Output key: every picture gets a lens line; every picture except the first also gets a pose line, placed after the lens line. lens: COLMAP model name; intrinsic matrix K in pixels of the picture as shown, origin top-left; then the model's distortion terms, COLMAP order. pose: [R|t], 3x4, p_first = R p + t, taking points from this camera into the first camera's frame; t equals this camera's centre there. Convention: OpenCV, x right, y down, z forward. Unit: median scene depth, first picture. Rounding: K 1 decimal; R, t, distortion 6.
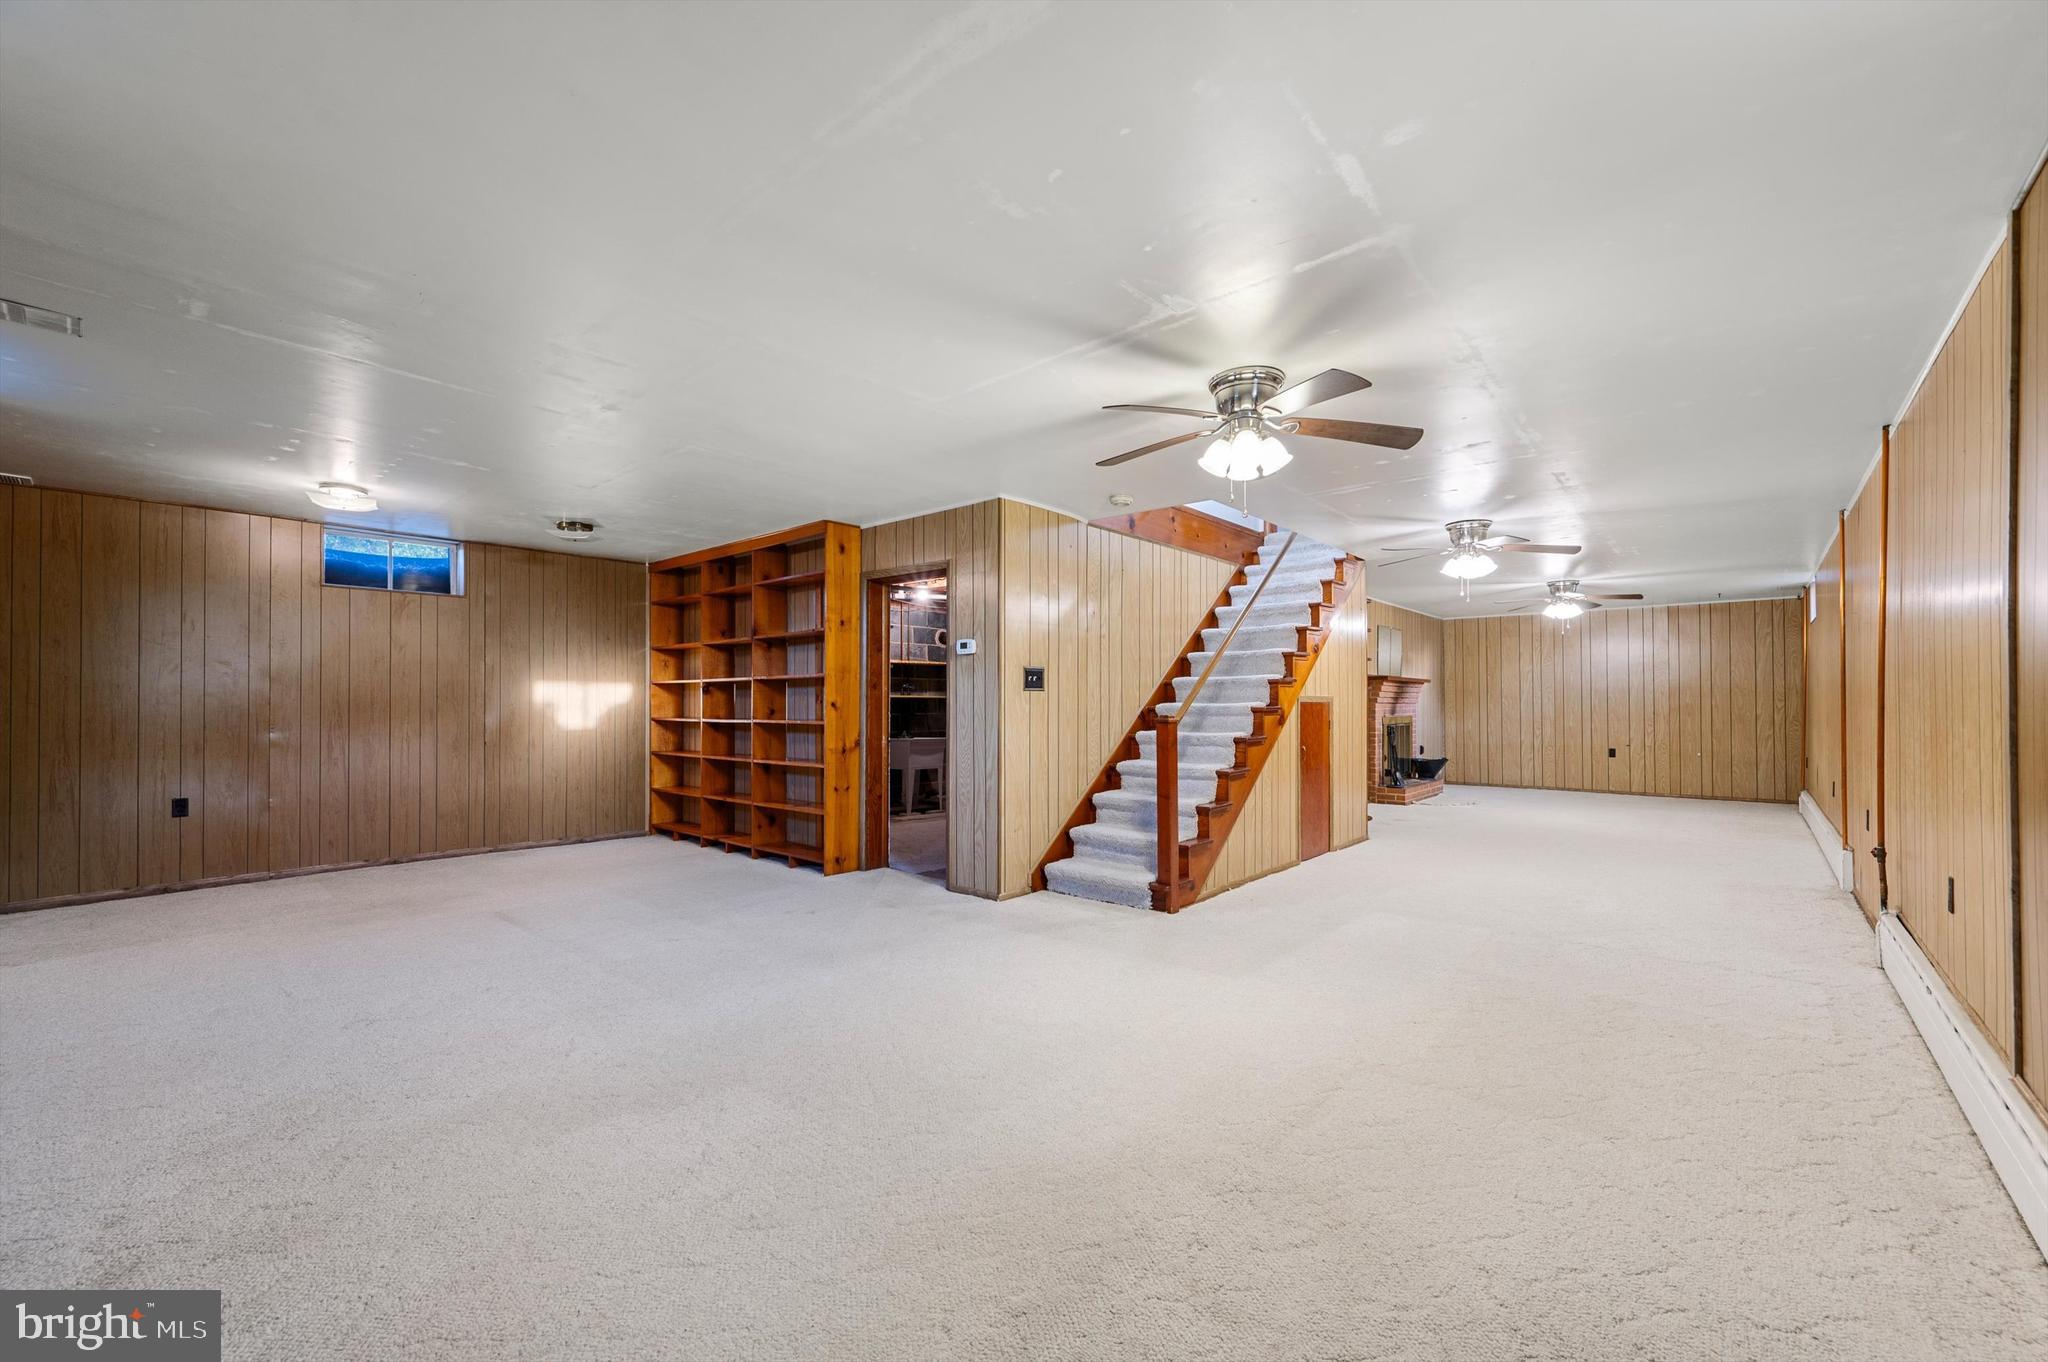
lens RADIAL K [[797.2, 0, 1020.0], [0, 797.2, 700.7], [0, 0, 1]] dist [-0.000801, 0.000319]
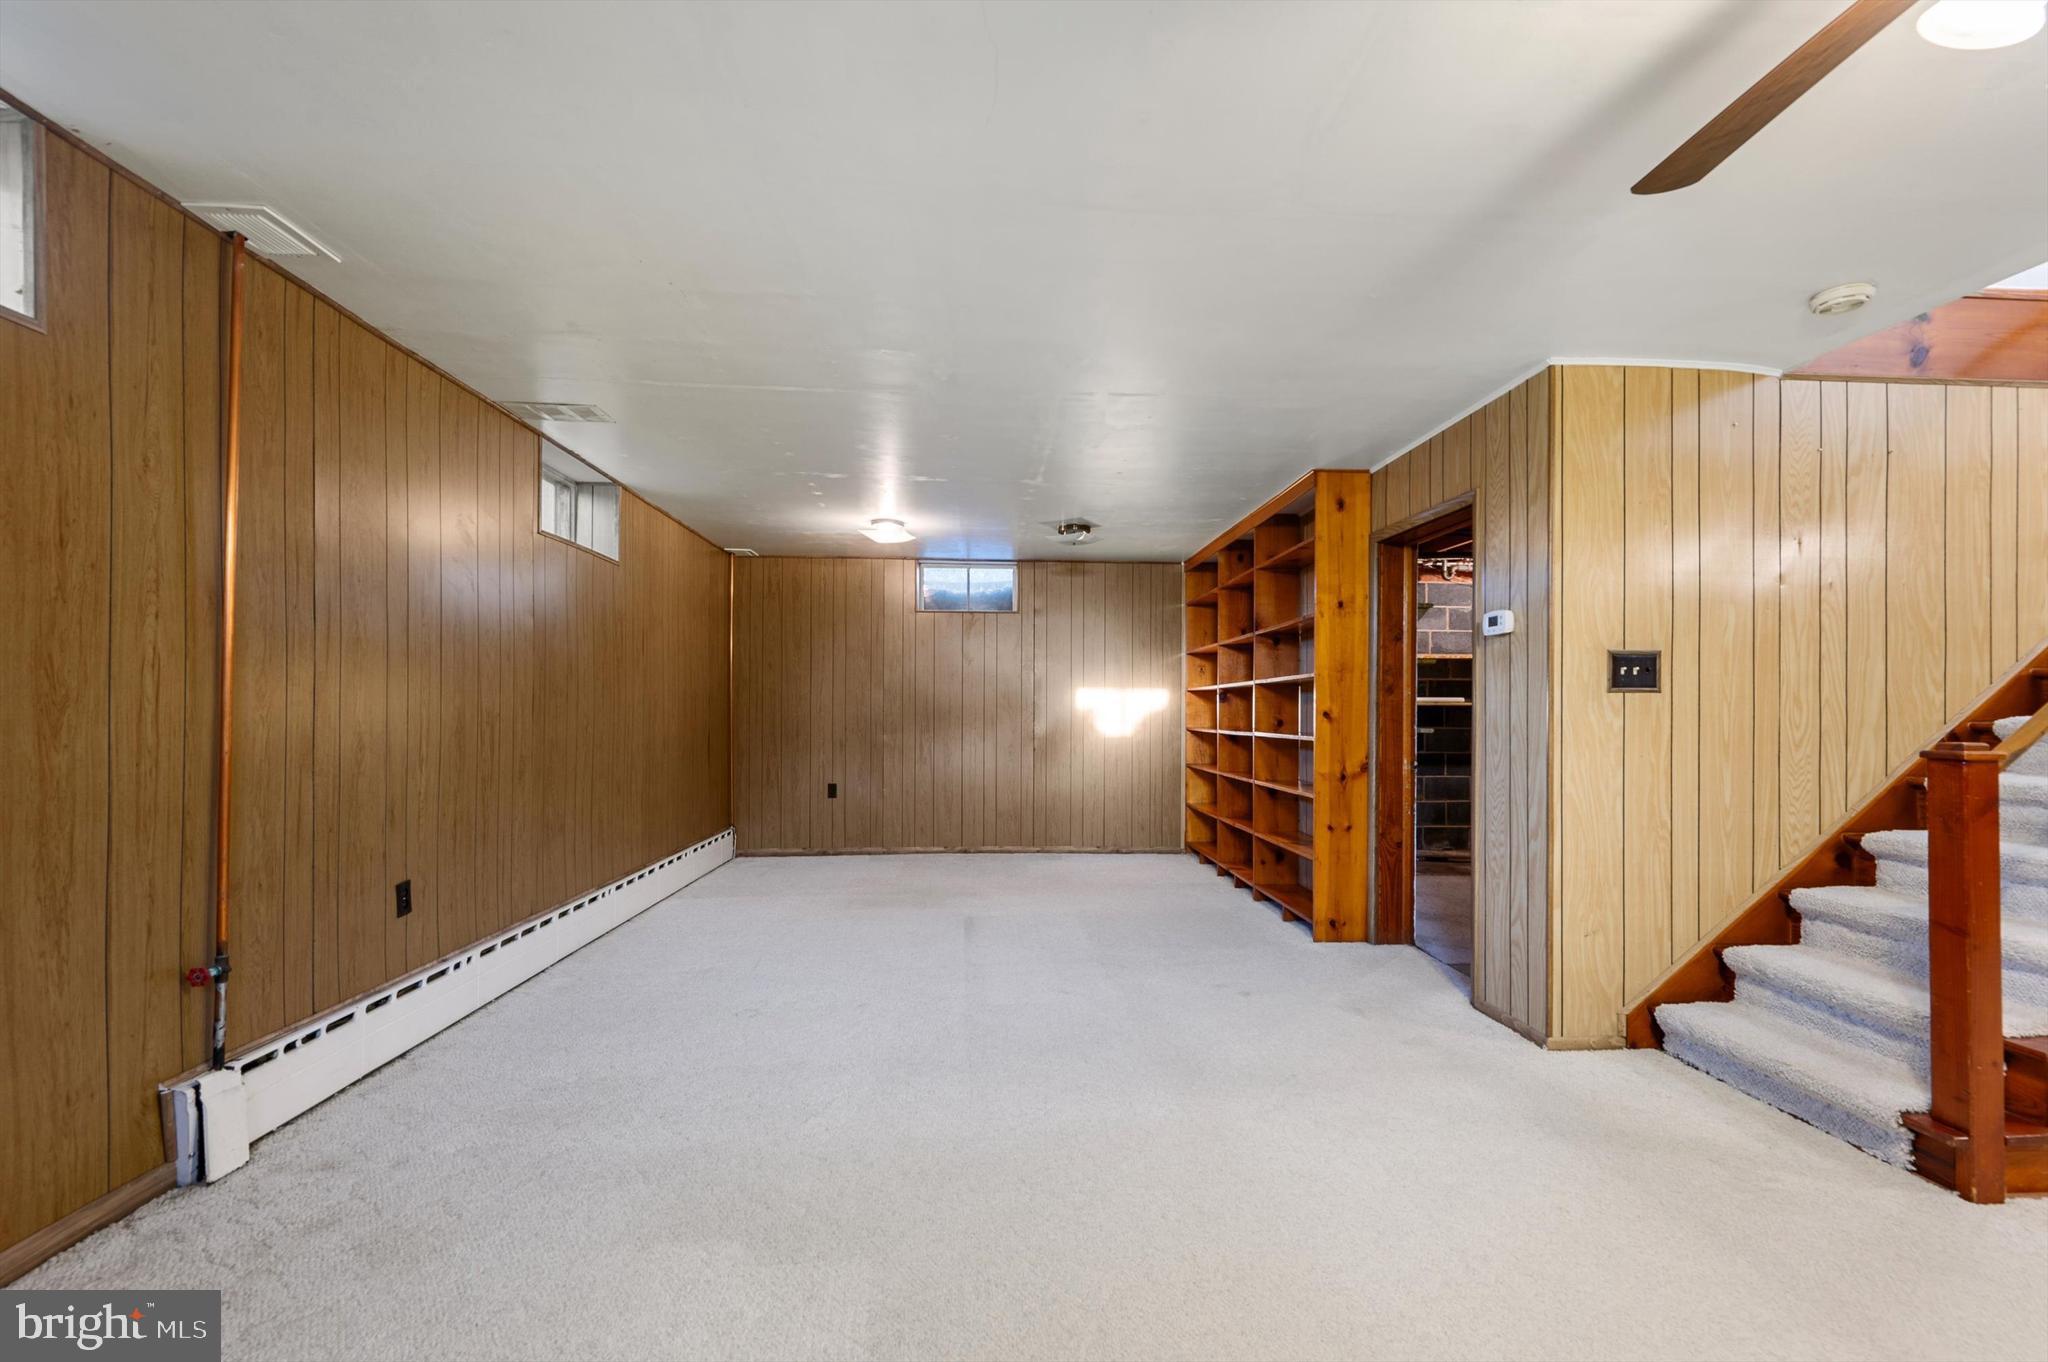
lens RADIAL K [[825.2, 0, 1026.8], [0, 825.2, 707.7], [0, 0, 1]] dist [0.001676, -0.000794]
pose [[0.716348, 0.000566, -0.697743, 0.108340], [-0.002743, 0.999994, -0.002005, 0.000886], [0.697738, 0.003350, 0.716346, 0.256598]]
